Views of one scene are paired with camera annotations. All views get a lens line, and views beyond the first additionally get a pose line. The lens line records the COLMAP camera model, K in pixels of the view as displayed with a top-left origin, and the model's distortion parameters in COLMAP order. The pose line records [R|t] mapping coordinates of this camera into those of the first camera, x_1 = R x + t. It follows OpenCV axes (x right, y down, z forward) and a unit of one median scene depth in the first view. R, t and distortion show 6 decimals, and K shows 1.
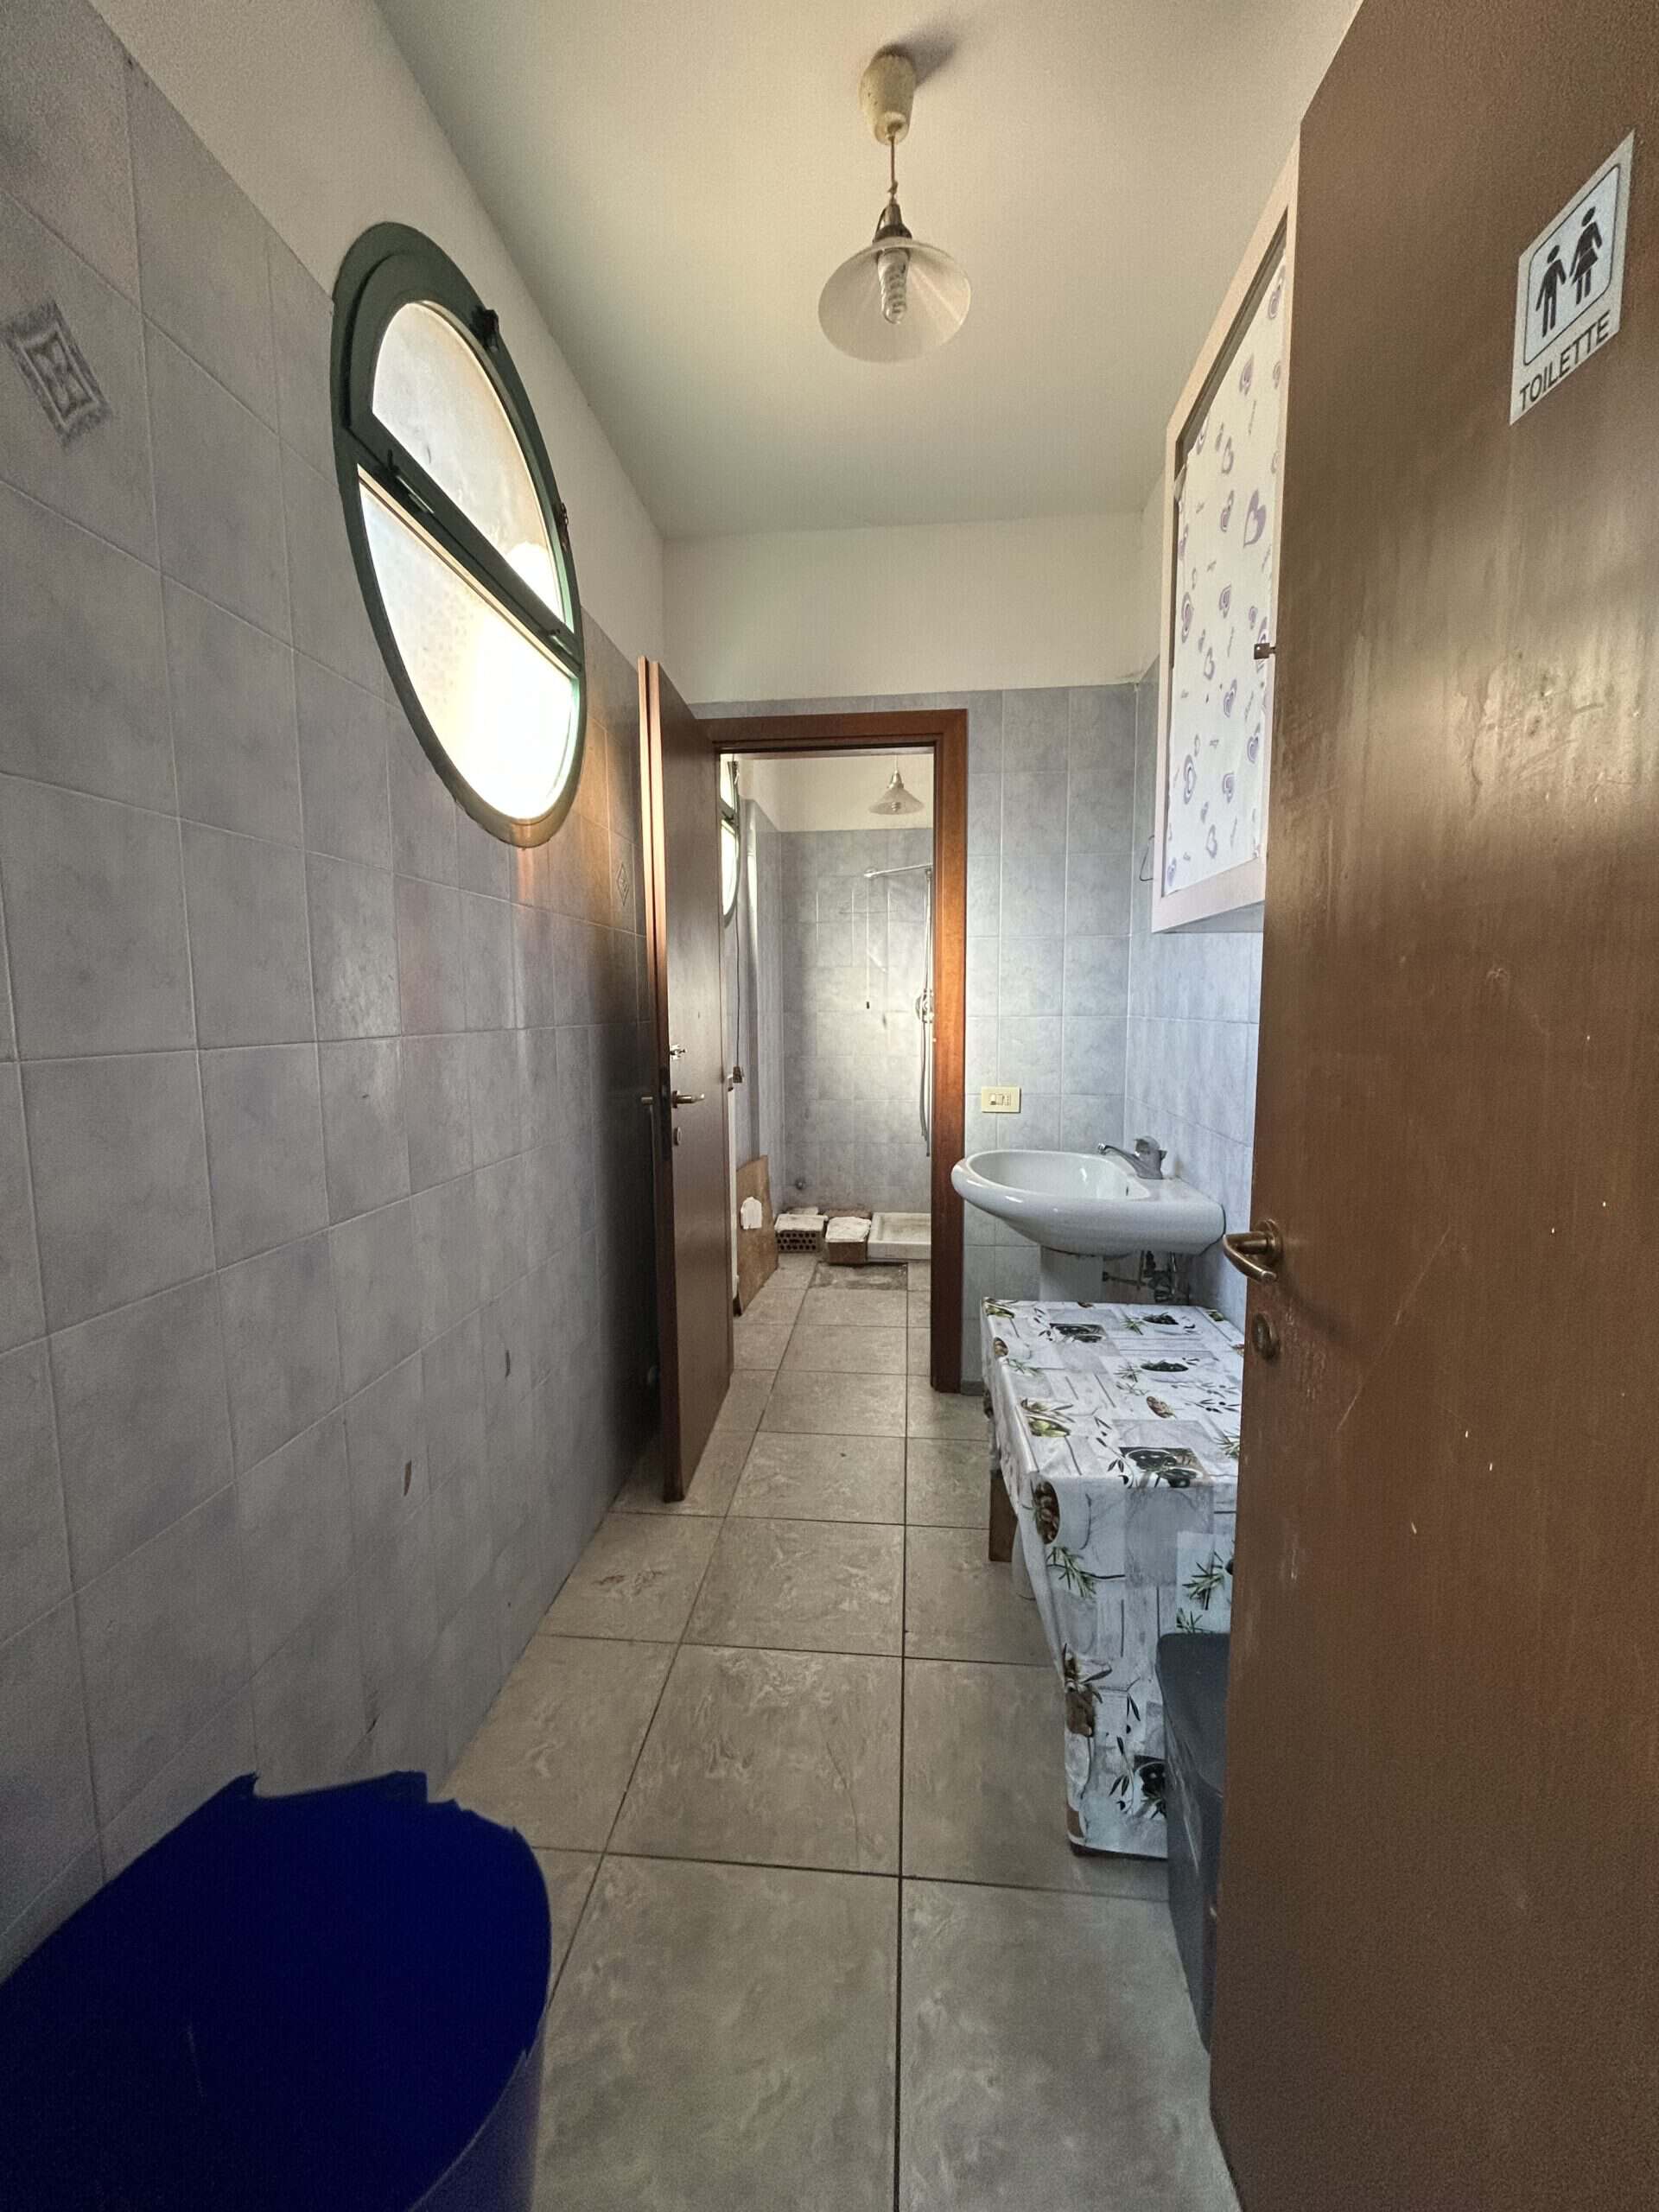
lens RADIAL K [[894.5, 0, 829.5], [0, 894.5, 1106.0], [0, 0, 1]] dist [-0.014872, -0.000160]
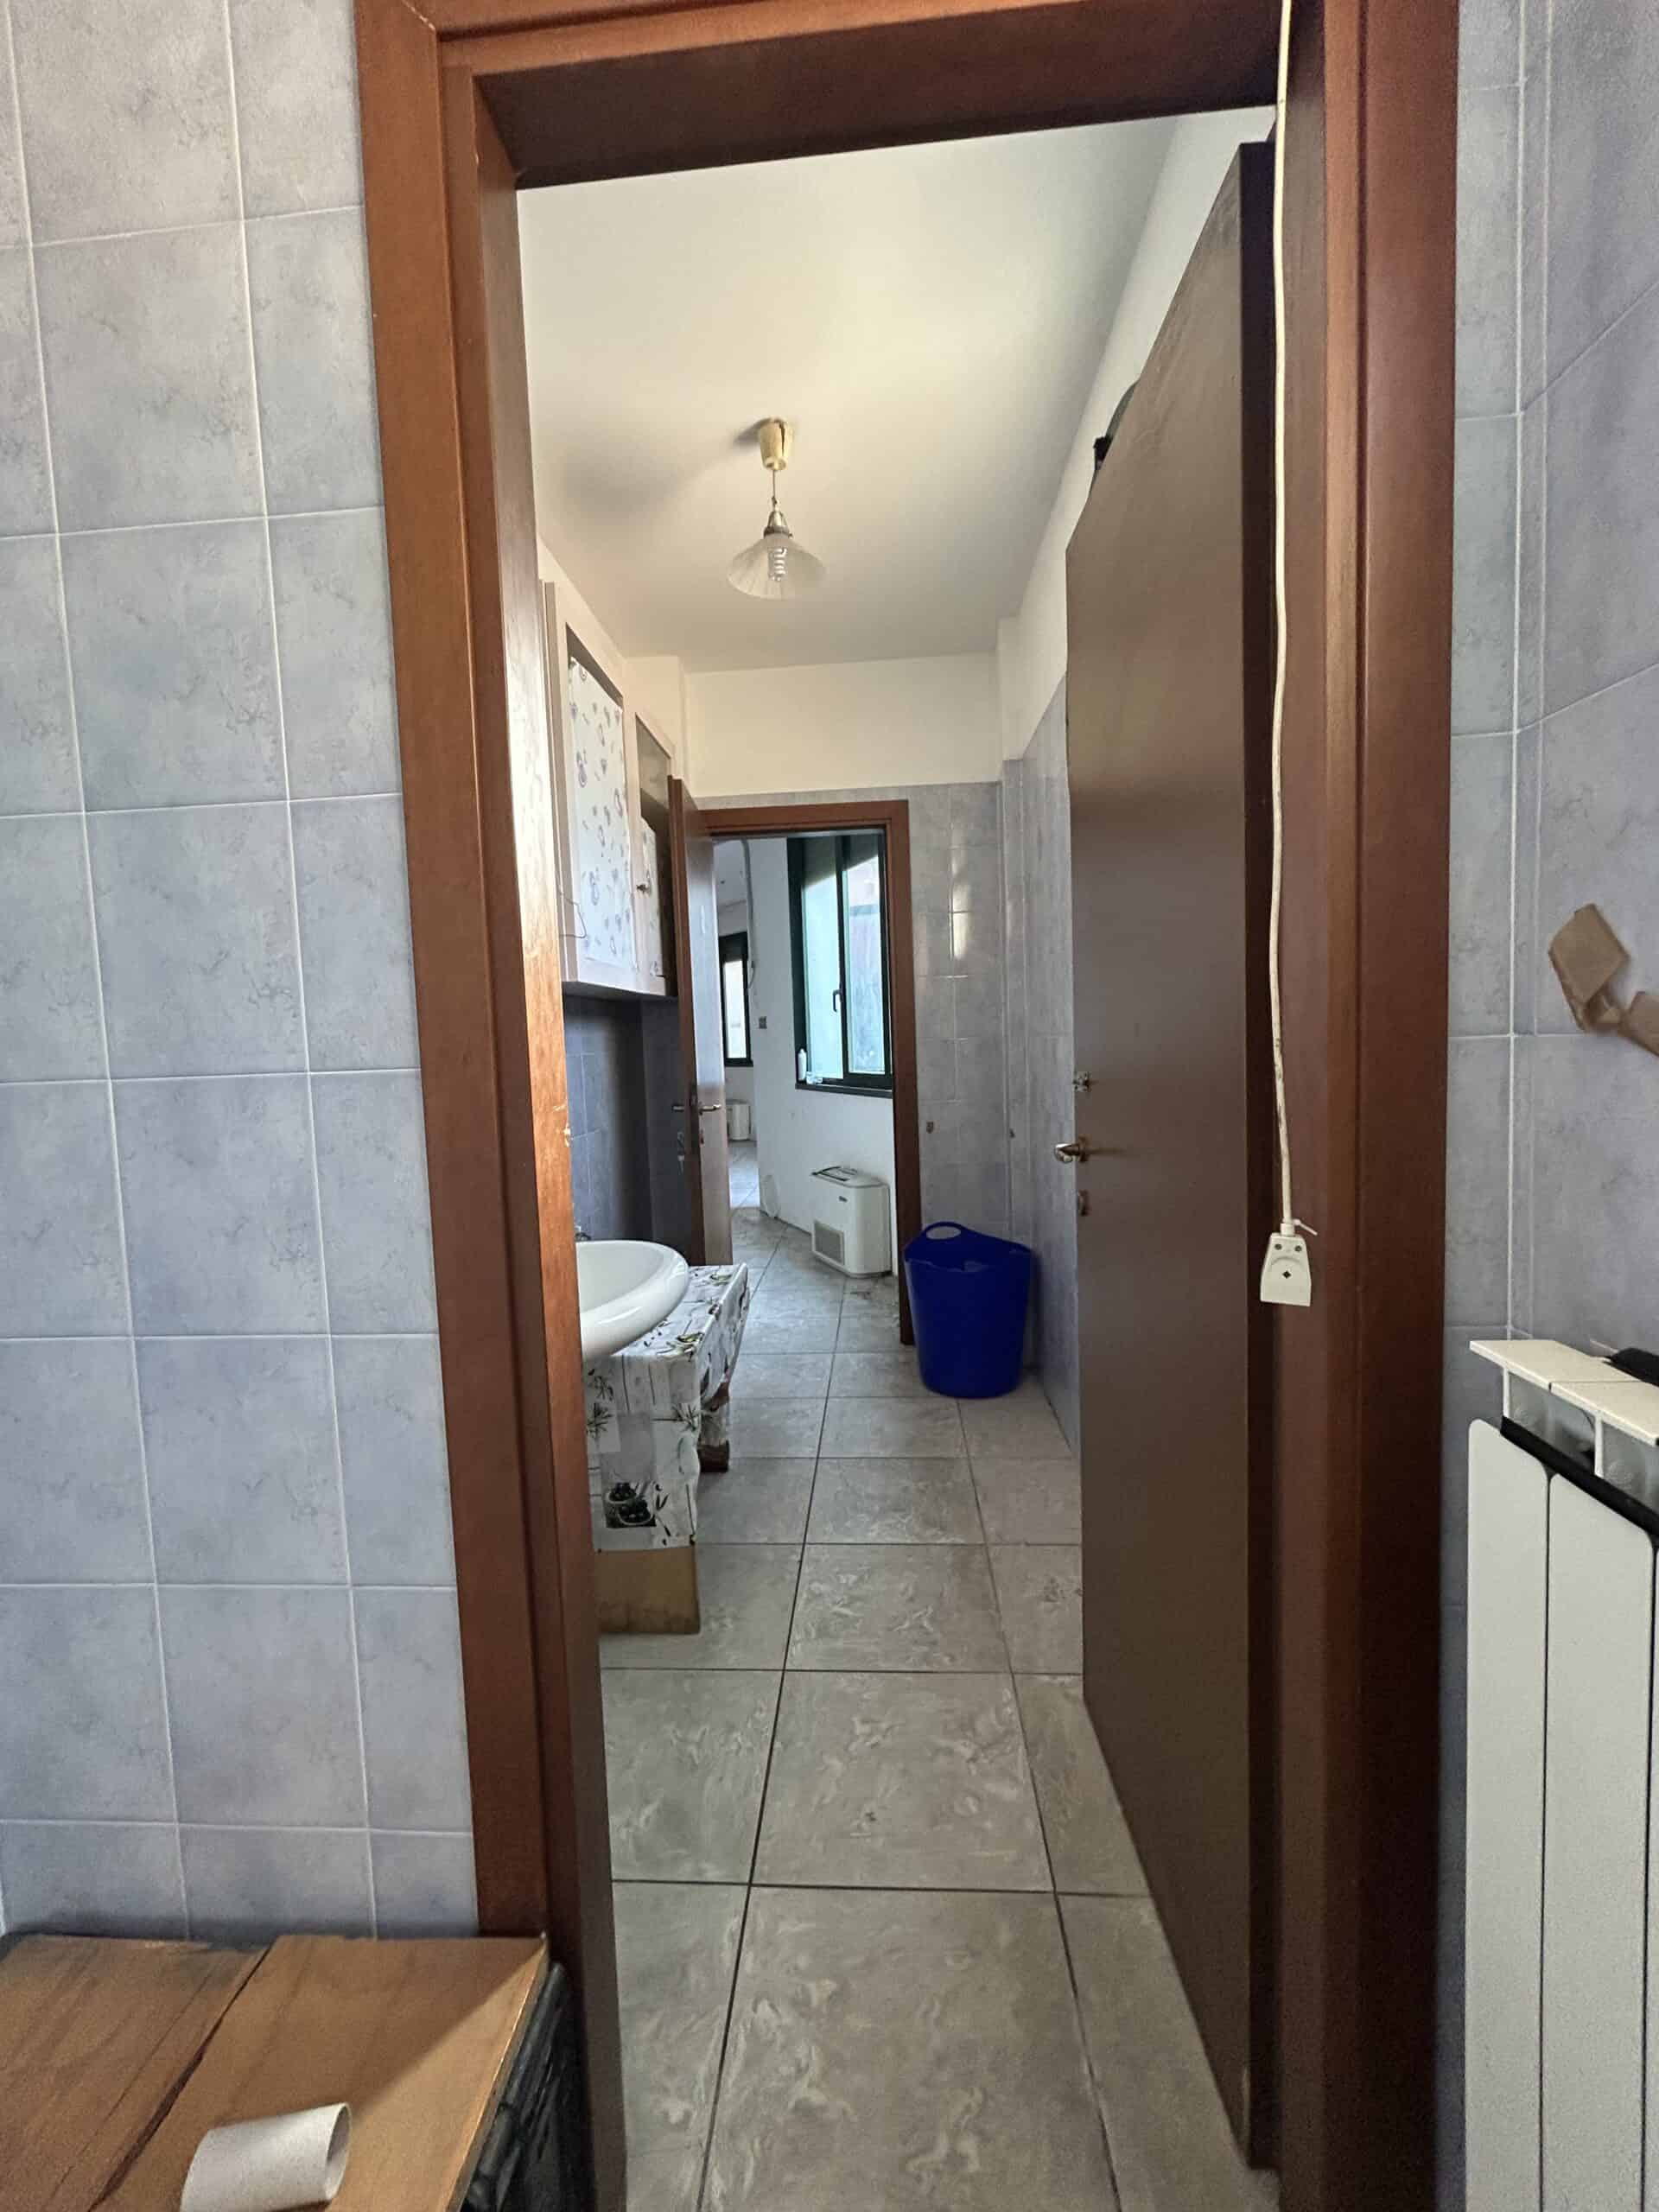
lens RADIAL K [[894.5, 0, 829.5], [0, 894.5, 1106.0], [0, 0, 1]] dist [-0.014872, -0.000160]
pose [[-0.998570, 0.045677, -0.027760, 0.049998], [0.039563, 0.980842, 0.190747, -0.218310], [0.035941, 0.189376, -0.981247, 2.004850]]
